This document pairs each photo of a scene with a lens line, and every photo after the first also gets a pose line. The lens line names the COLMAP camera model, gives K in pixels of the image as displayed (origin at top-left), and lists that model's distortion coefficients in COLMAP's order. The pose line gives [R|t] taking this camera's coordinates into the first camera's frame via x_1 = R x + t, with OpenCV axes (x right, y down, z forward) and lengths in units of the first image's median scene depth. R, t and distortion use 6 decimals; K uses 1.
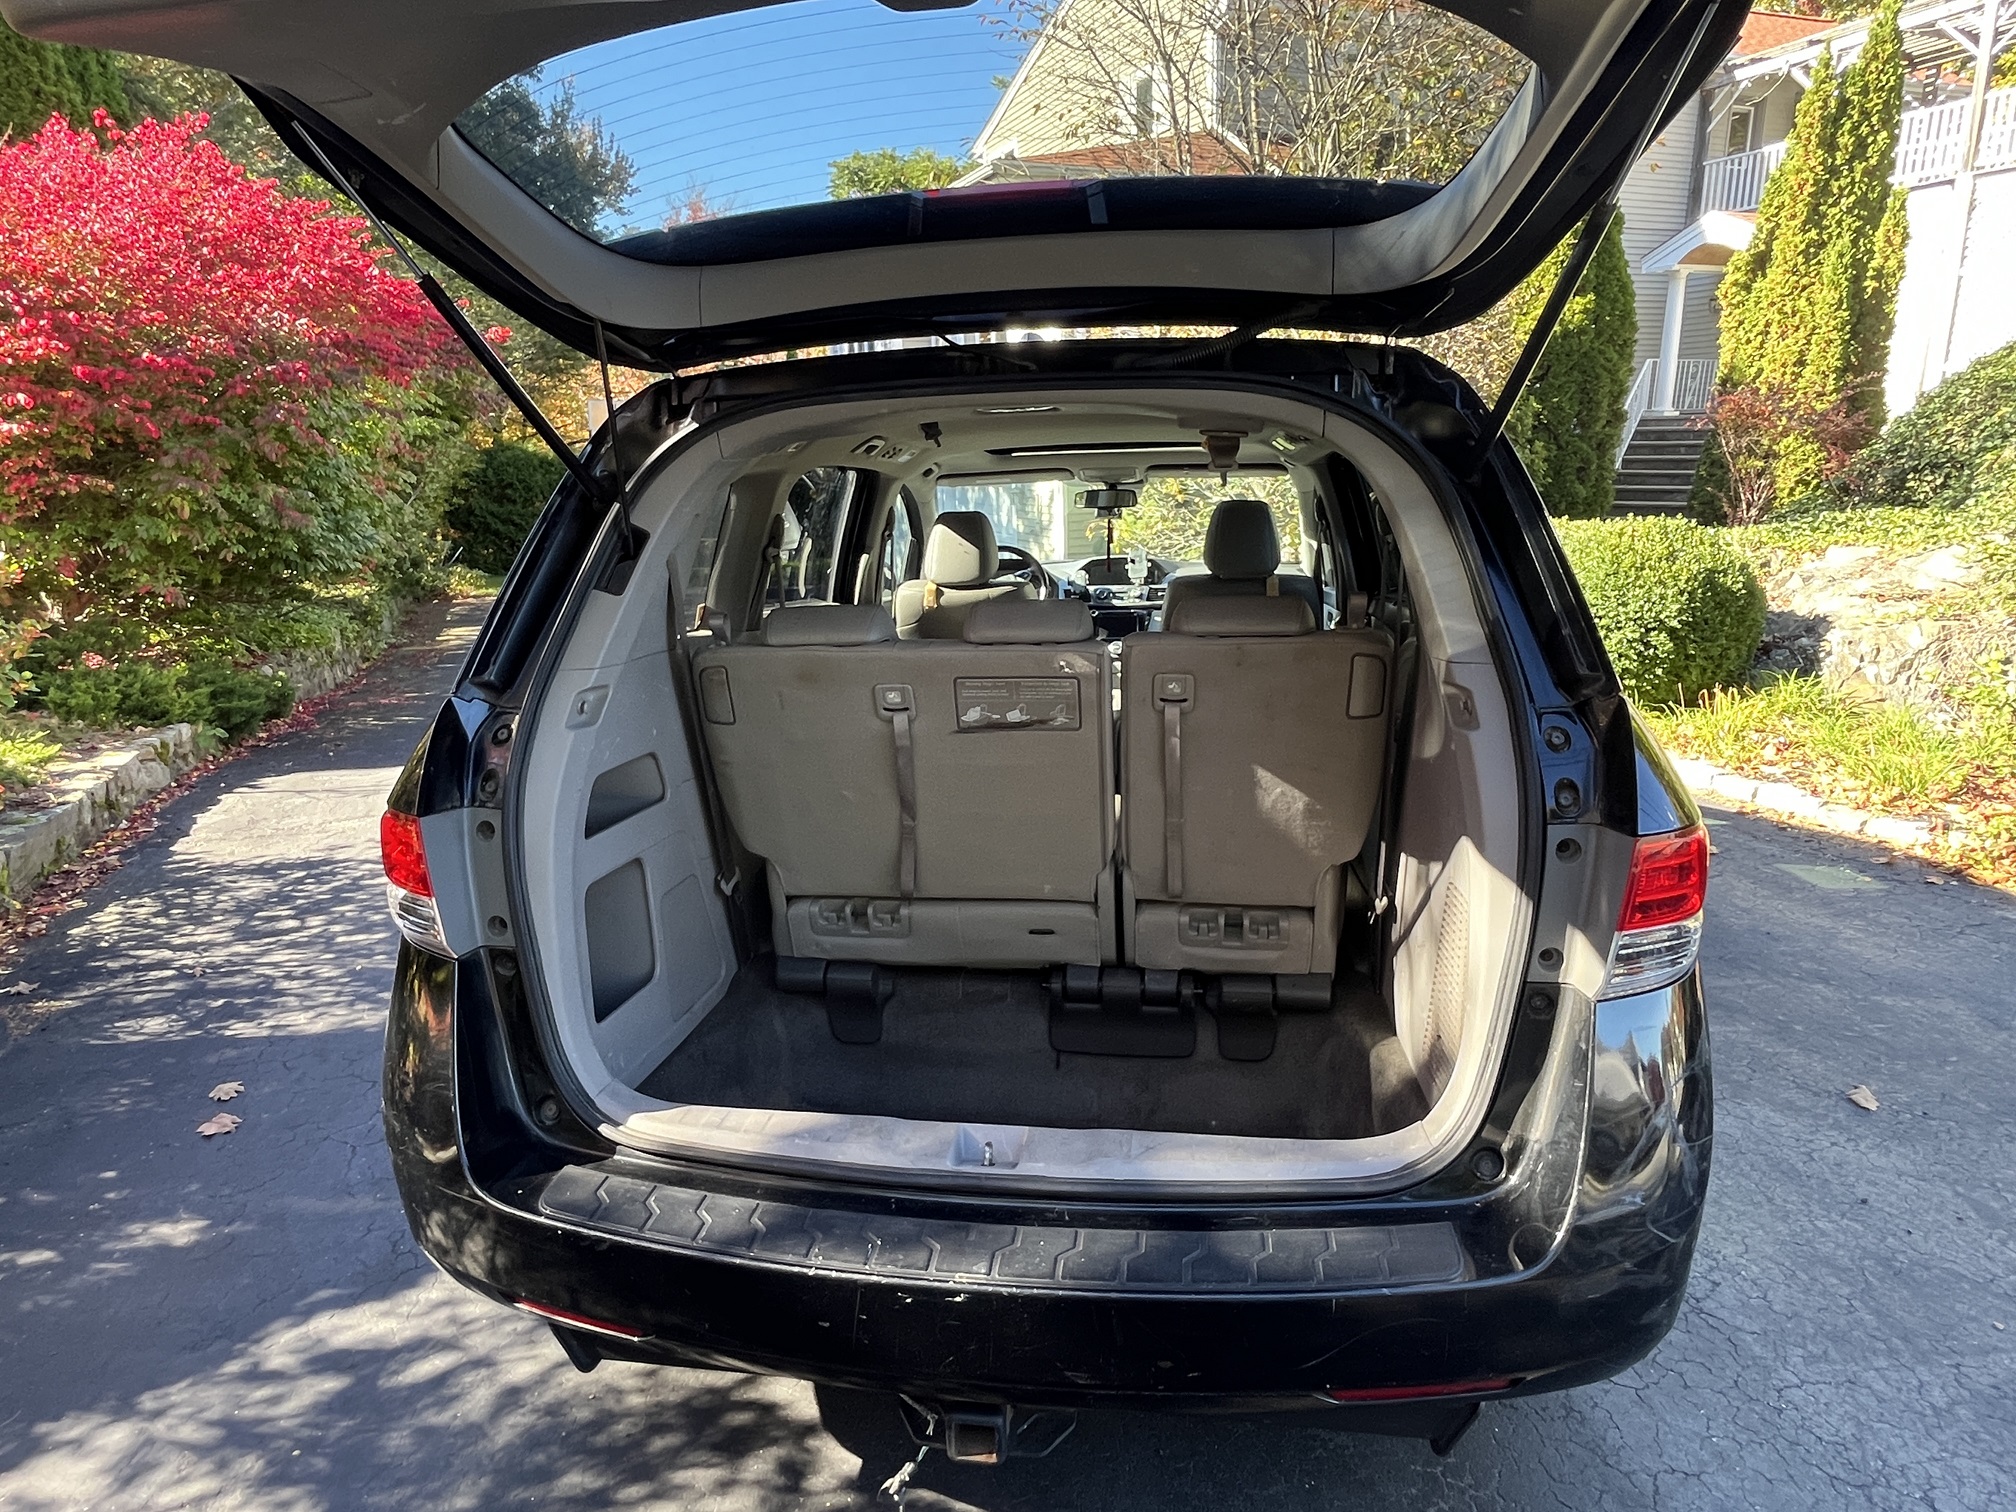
lens RADIAL K [[1116.6, 0, 1004.3], [0, 1116.6, 753.8], [0, 0, 1]] dist [-0.008890, -0.001441]
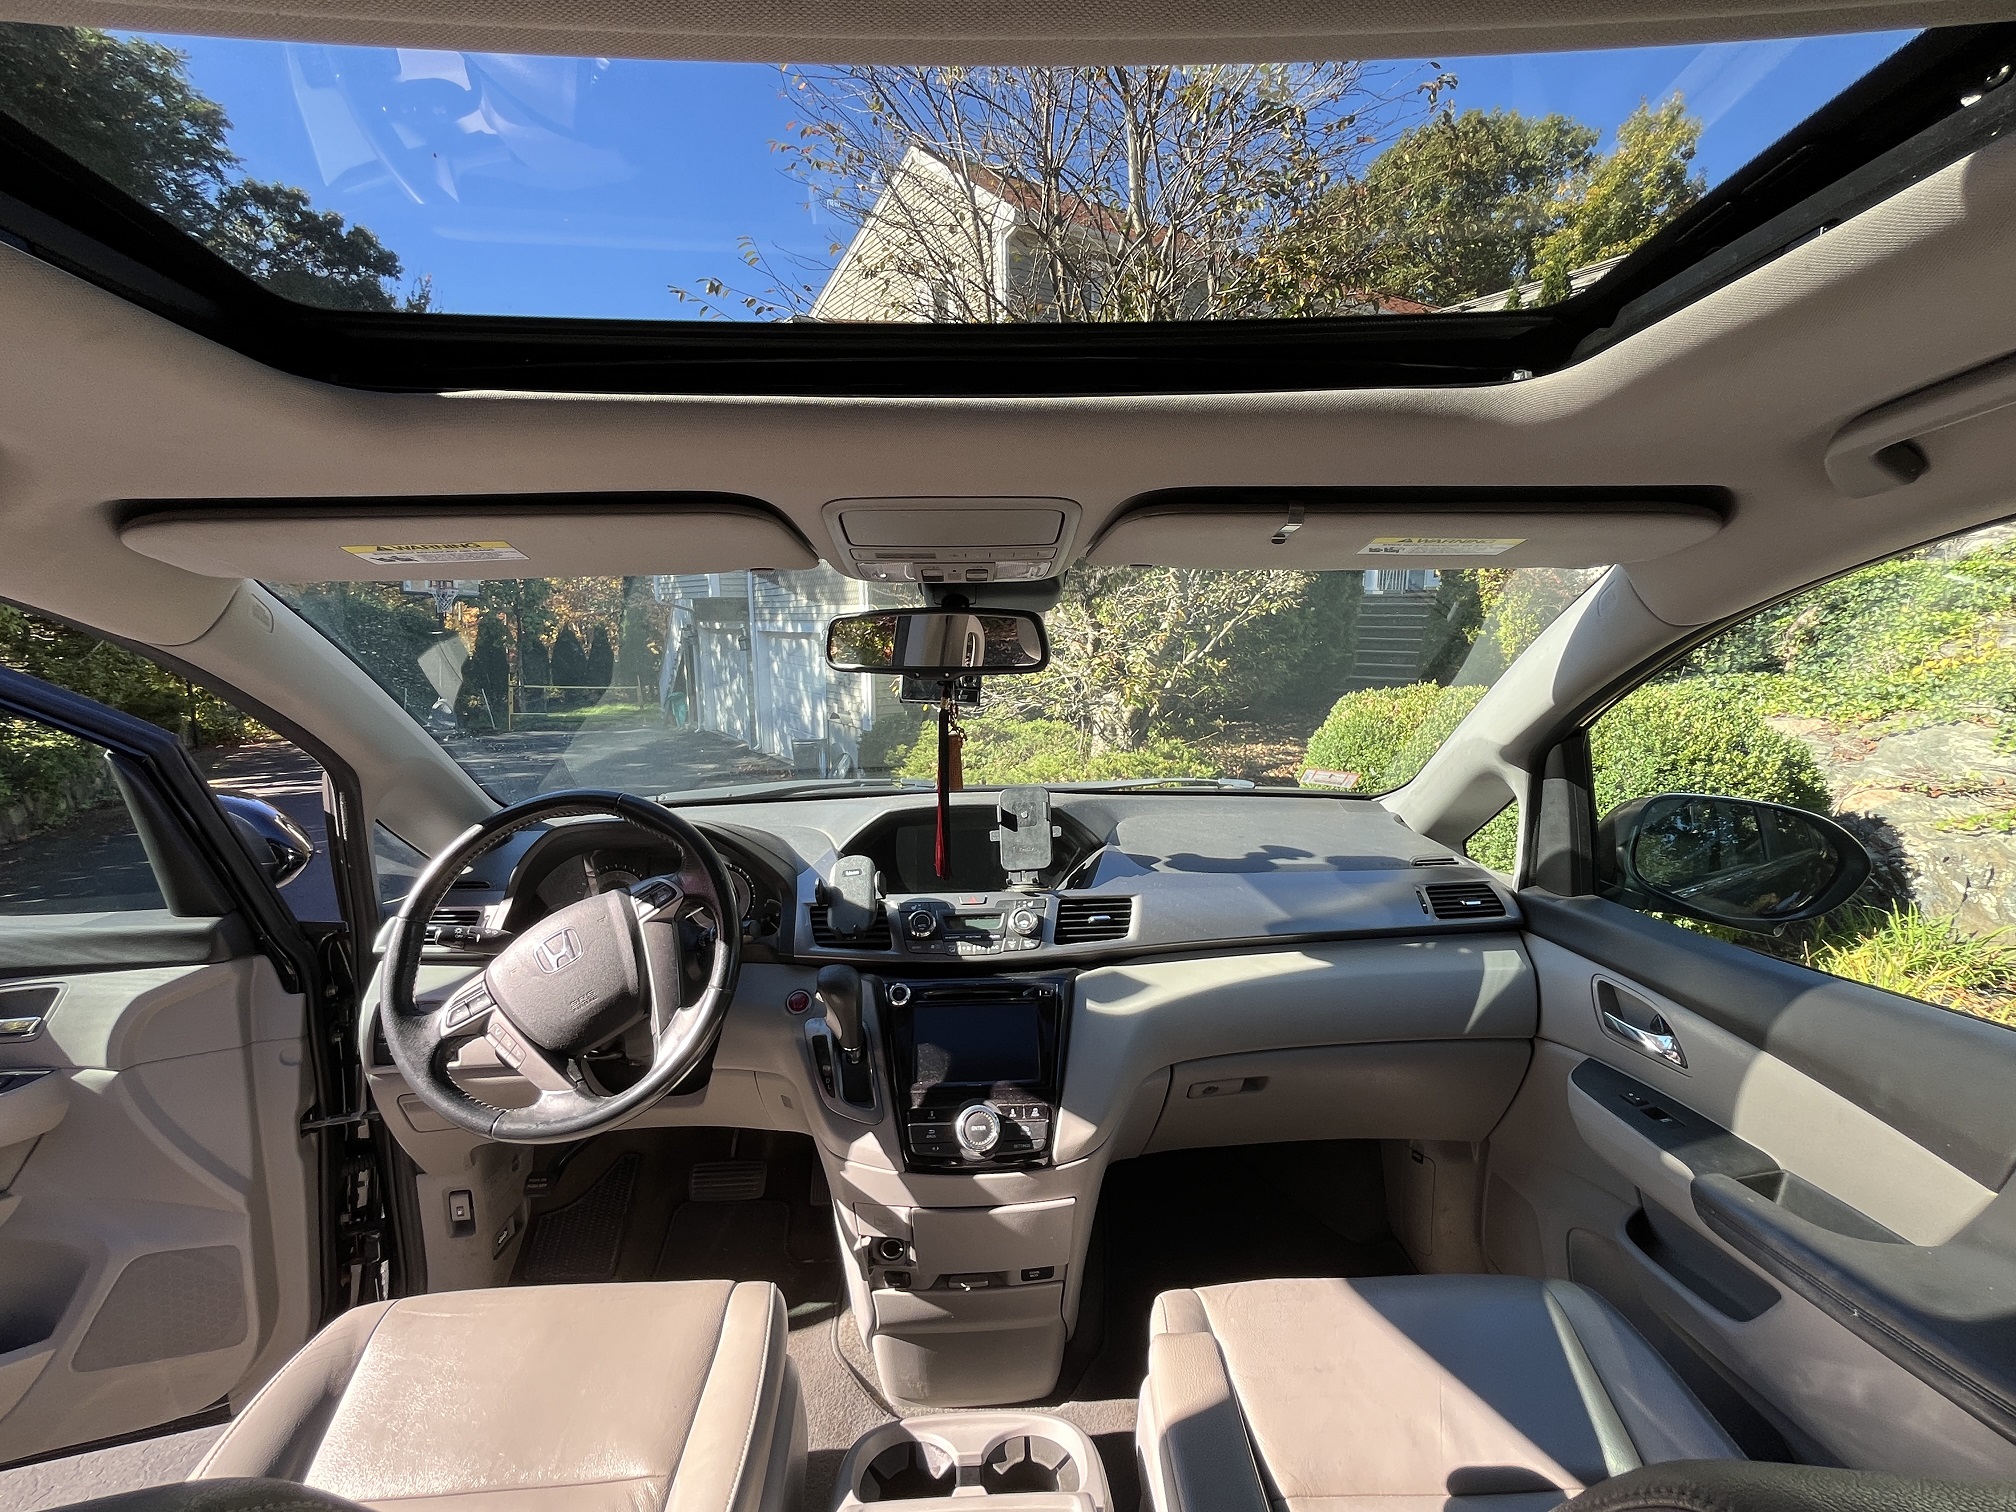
lens RADIAL K [[881.2, 0, 993.4], [0, 881.2, 762.2], [0, 0, 1]] dist [-0.002174, -0.000647]
pose [[0.983445, -0.007812, 0.181037, 0.044955], [0.026801, 0.994353, -0.102683, -0.121484], [-0.179212, 0.105835, 0.978101, 0.544451]]
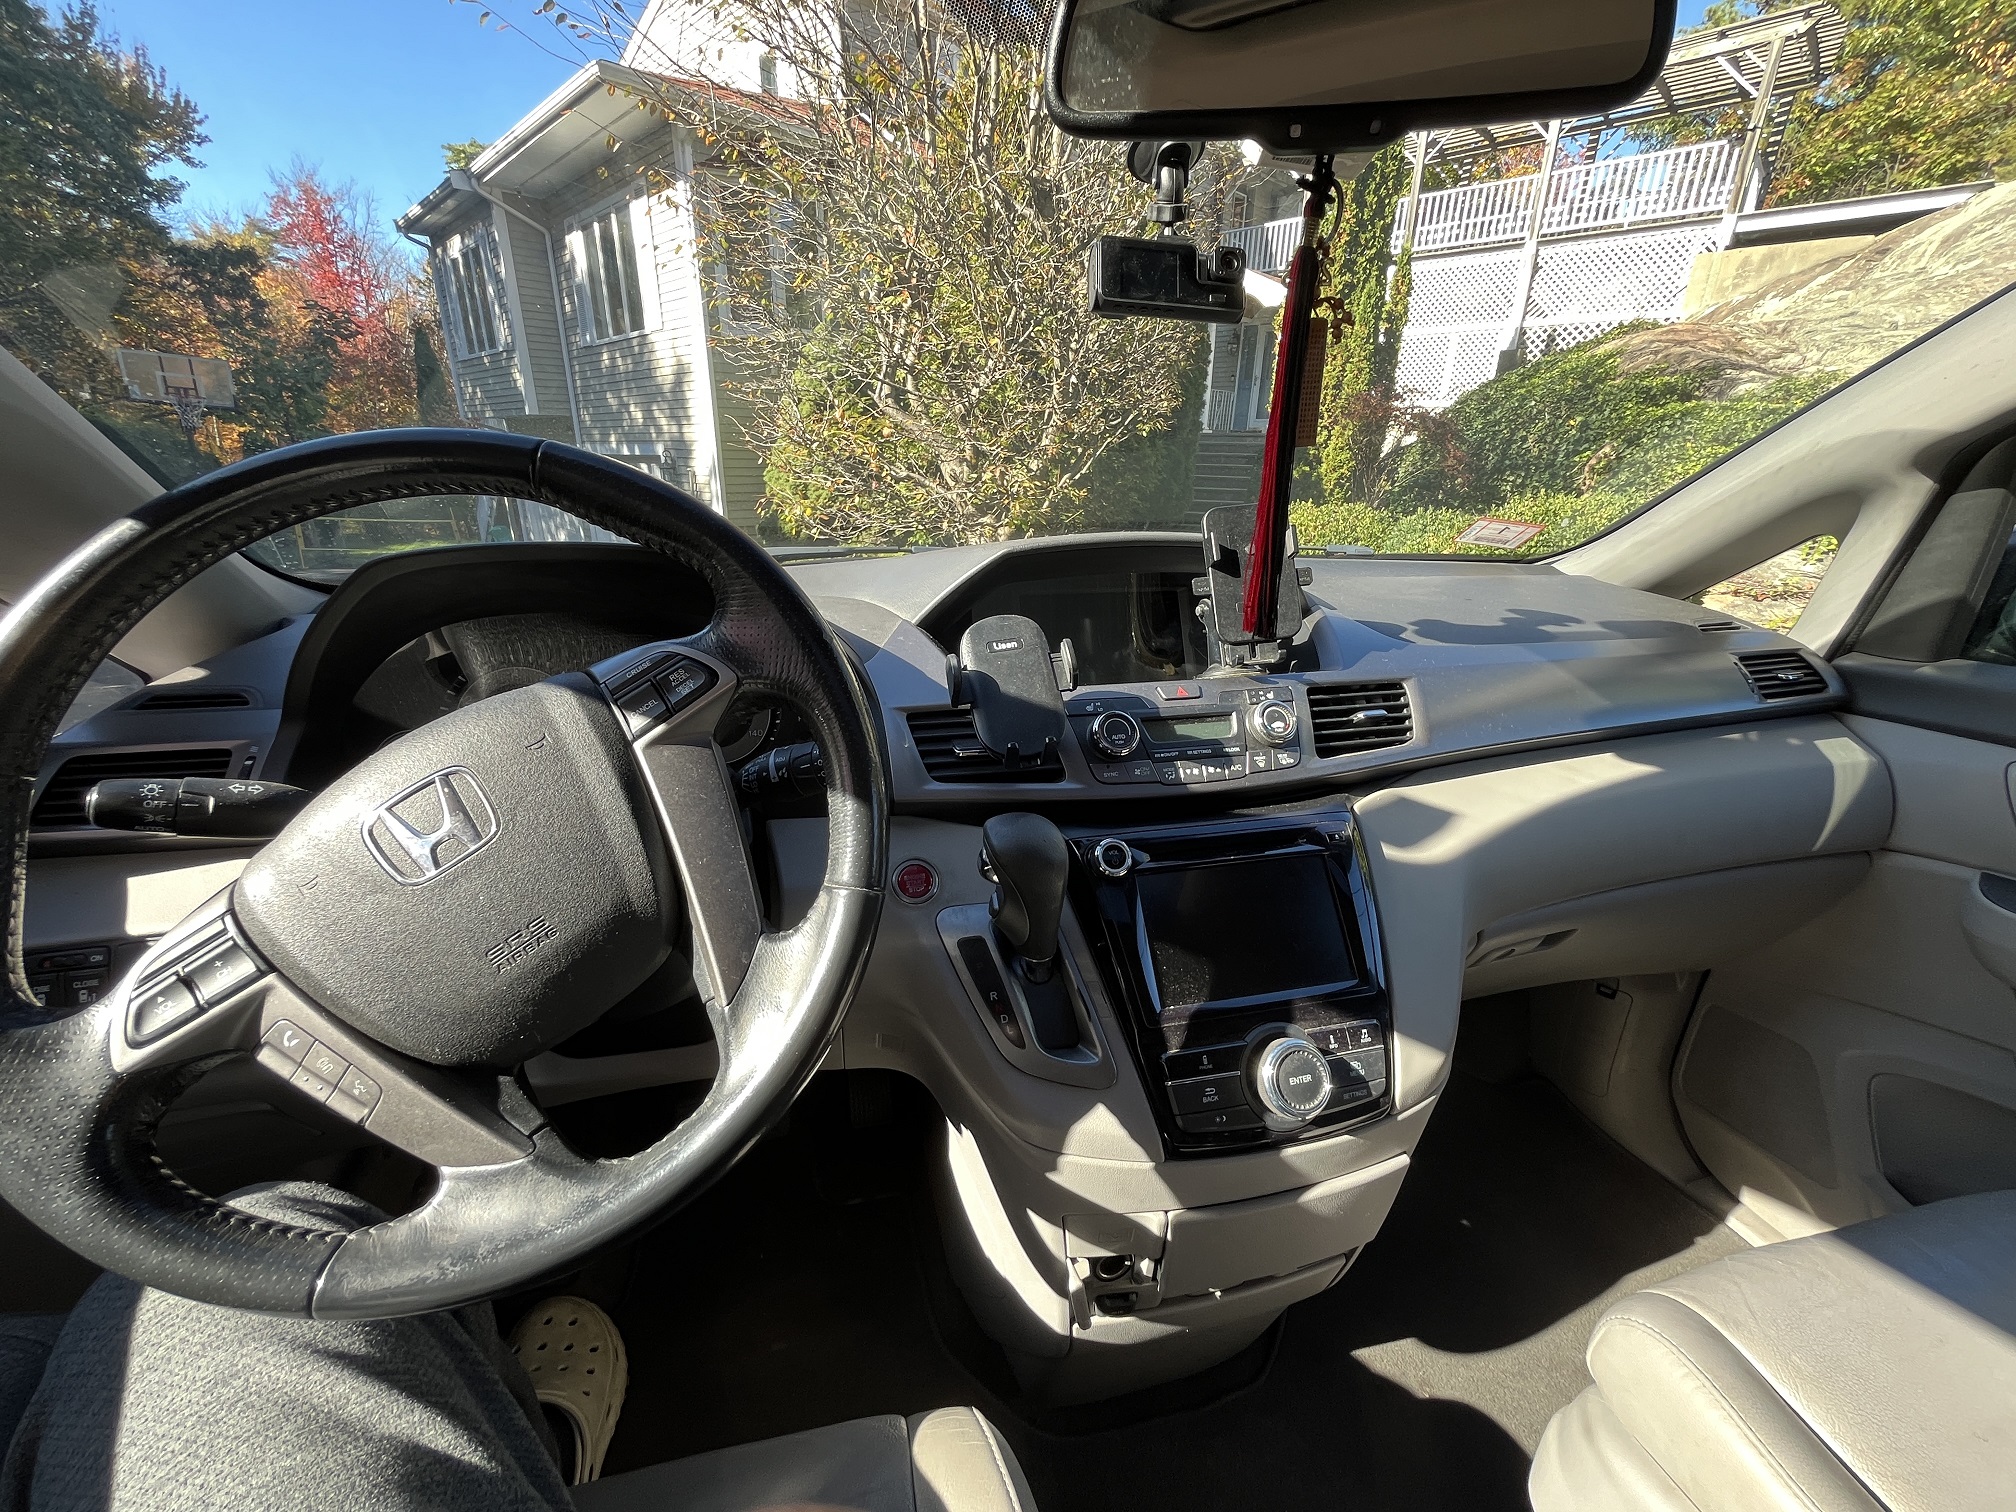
lens RADIAL K [[811.9, 0, 1003.3], [0, 811.9, 759.2], [0, 0, 1]] dist [-0.009740, 0.001652]
pose [[0.928153, -0.088089, 0.361625, 0.013241], [0.056375, 0.993652, 0.097353, -0.114016], [-0.367905, -0.069972, 0.927227, 0.651014]]
